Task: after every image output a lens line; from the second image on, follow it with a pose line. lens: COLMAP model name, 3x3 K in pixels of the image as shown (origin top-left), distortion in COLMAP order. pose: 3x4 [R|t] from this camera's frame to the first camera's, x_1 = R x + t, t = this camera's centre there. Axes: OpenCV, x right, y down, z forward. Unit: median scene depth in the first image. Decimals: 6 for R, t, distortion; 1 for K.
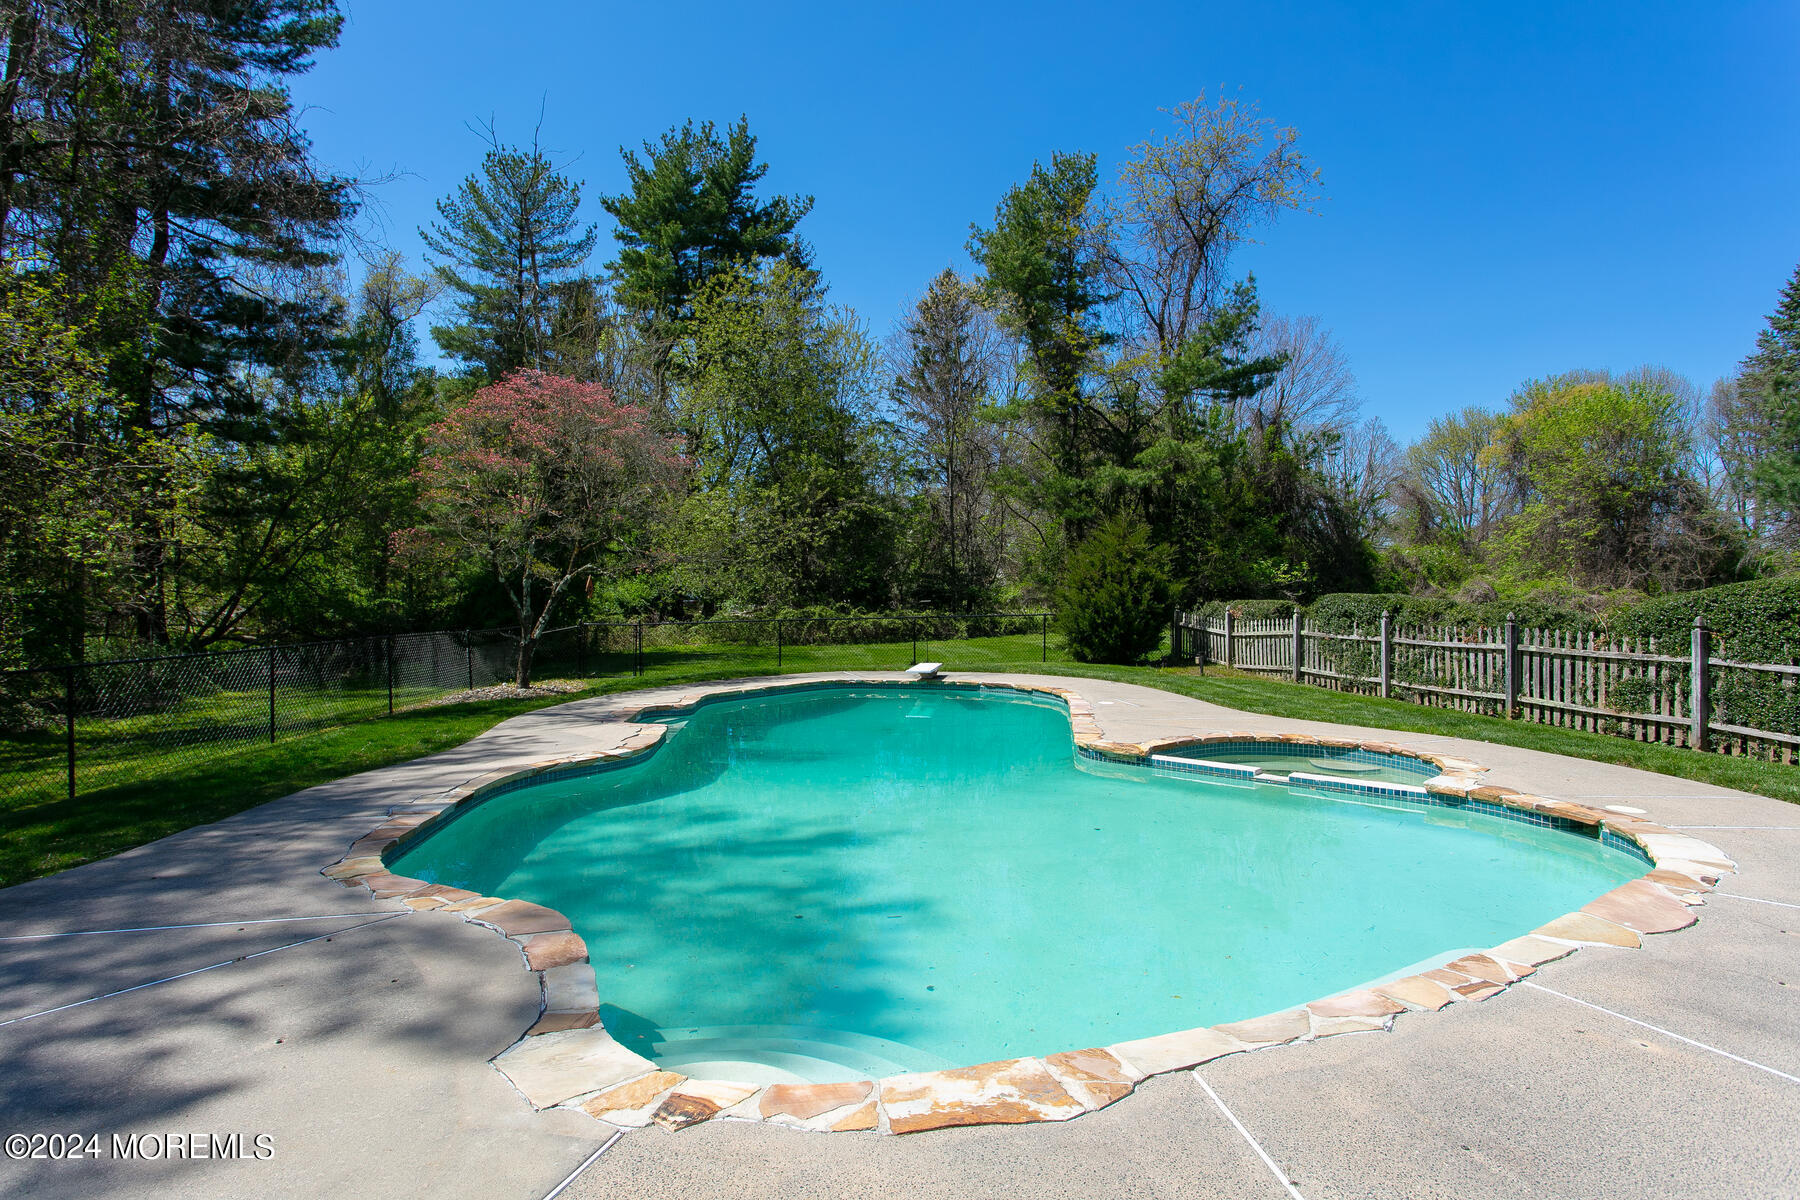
lens RADIAL K [[986.3, 0, 899.9], [0, 986.3, 600.7], [0, 0, 1]] dist [-0.000101, -0.000022]
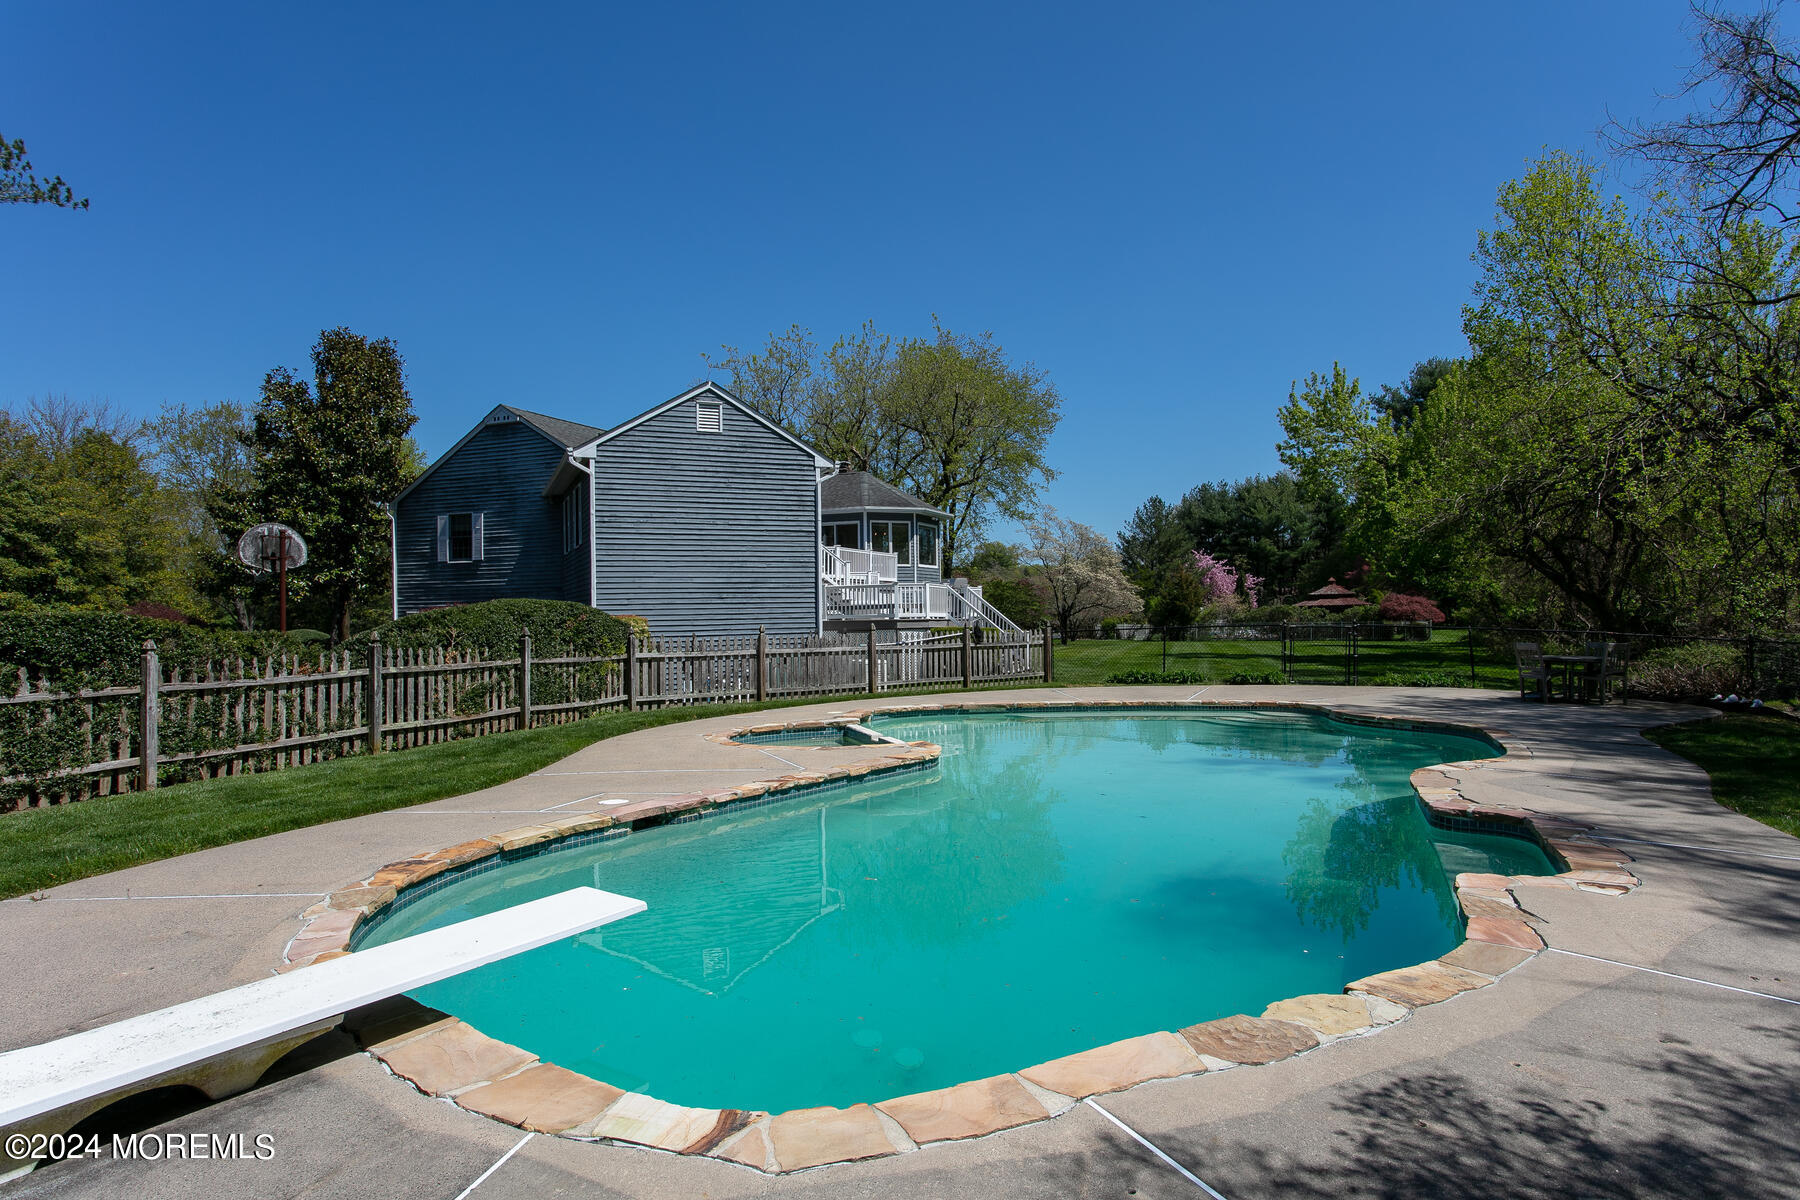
lens RADIAL K [[1043.6, 0, 900.2], [0, 1043.6, 600.9], [0, 0, 1]] dist [0.000436, 0.000088]
pose [[-0.881840, 0.006978, 0.471498, -0.243036], [0.006562, 0.999975, -0.002526, -0.010634], [-0.471504, 0.000866, -0.881864, 1.682950]]
